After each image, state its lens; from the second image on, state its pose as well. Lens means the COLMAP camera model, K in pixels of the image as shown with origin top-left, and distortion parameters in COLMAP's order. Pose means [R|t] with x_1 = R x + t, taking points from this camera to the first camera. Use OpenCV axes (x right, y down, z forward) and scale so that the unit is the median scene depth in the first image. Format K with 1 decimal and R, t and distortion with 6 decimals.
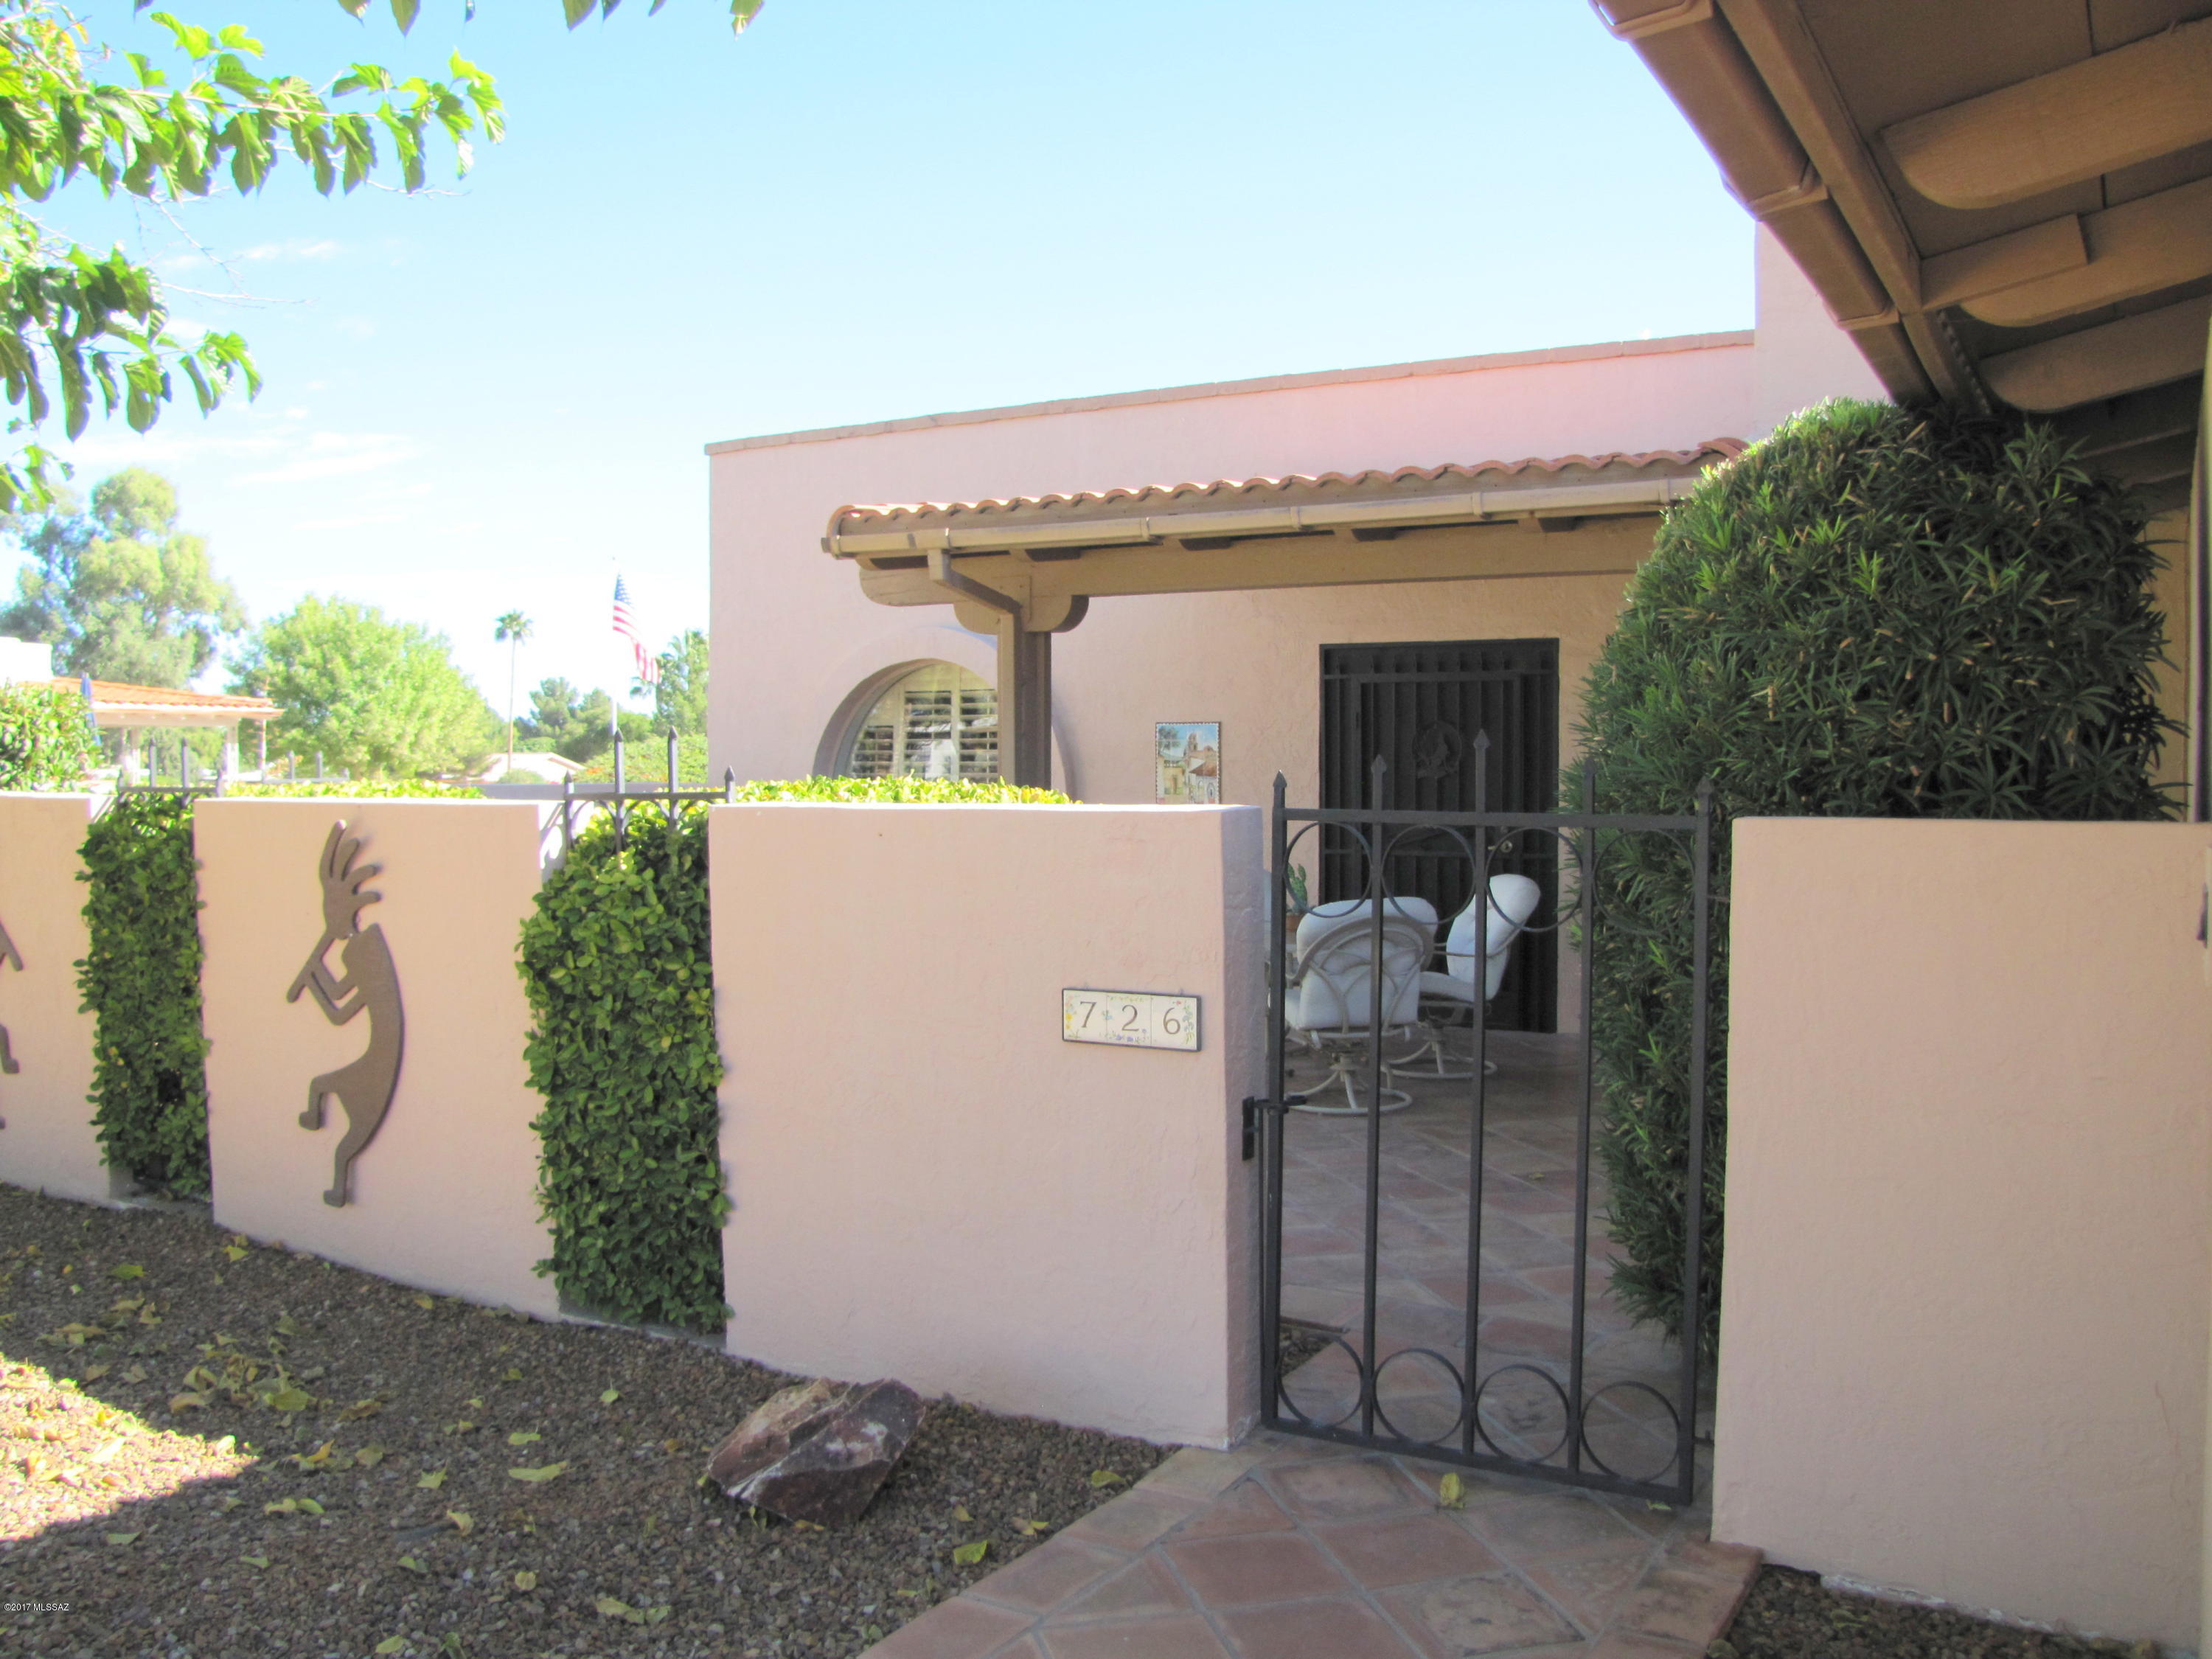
lens RADIAL K [[1872.6, 0, 1106.0], [0, 1872.6, 829.5], [0, 0, 1]] dist [-0.123597, 0.005606]
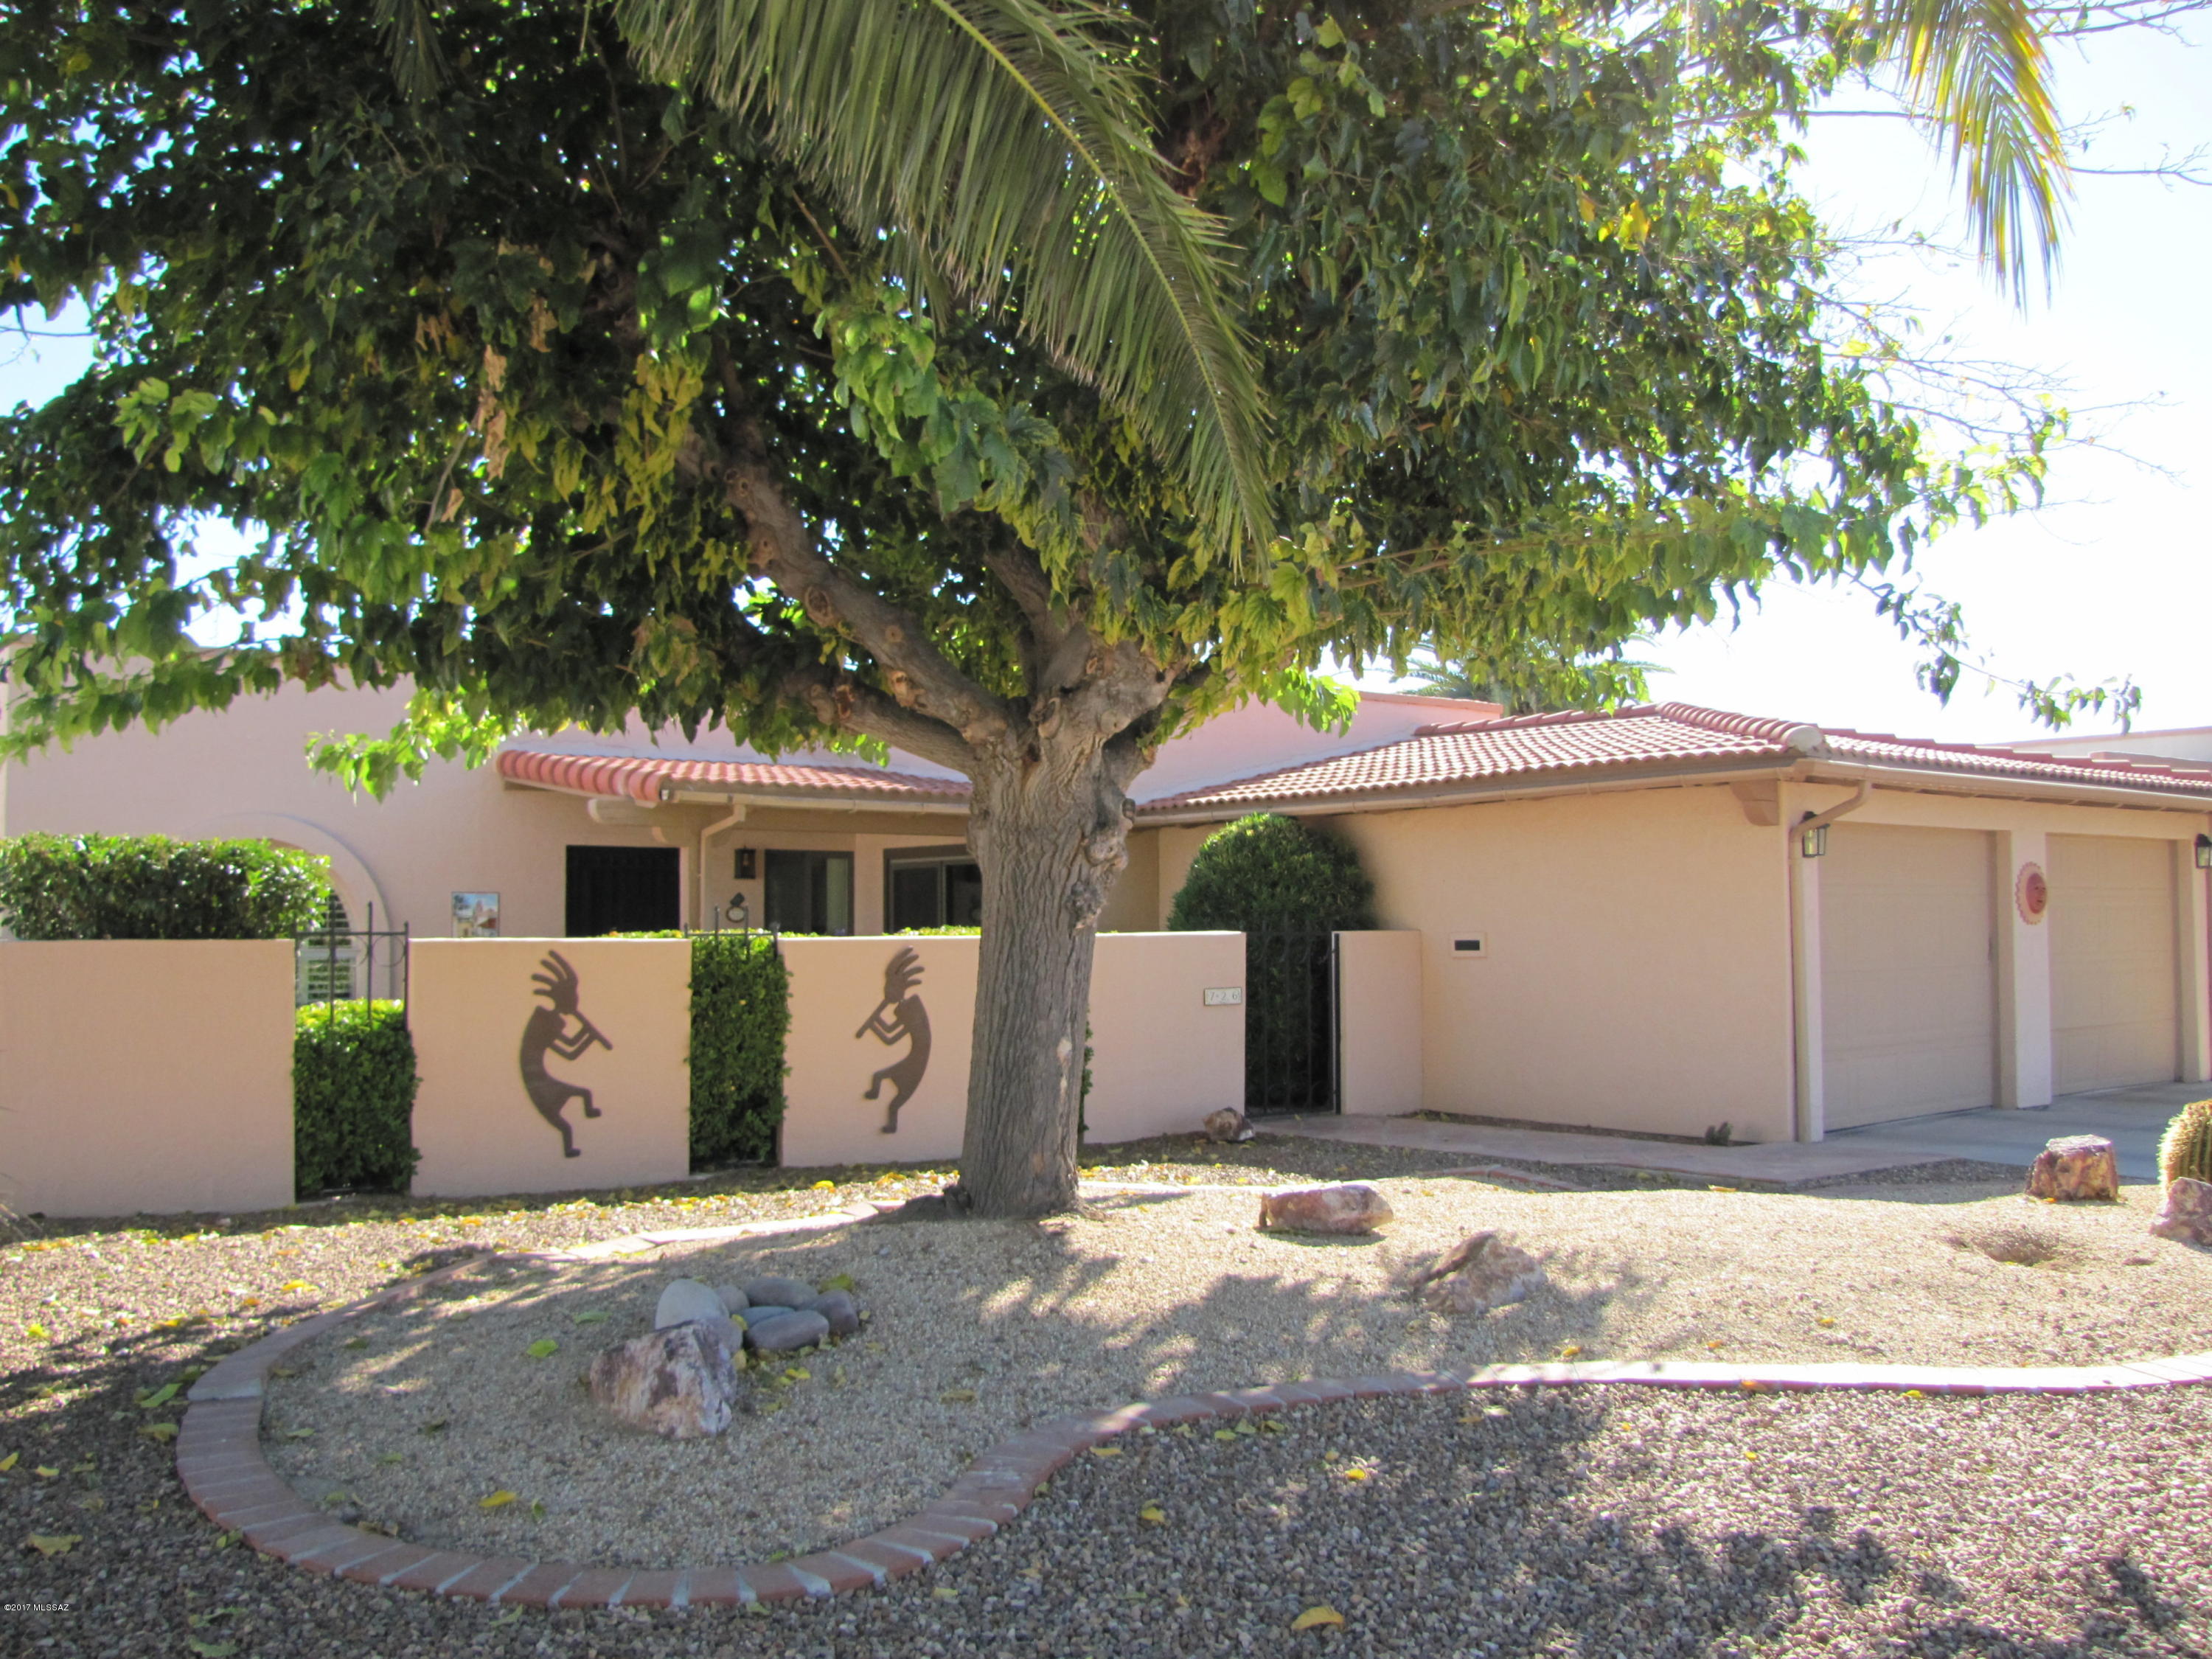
lens RADIAL K [[1872.6, 0, 1106.0], [0, 1872.6, 829.5], [0, 0, 1]] dist [-0.123597, 0.005606]
pose [[0.378485, 0.039282, 0.924774, -2.322641], [0.036594, 0.997683, -0.057356, -0.008713], [-0.924884, 0.055550, 0.376170, -0.055381]]
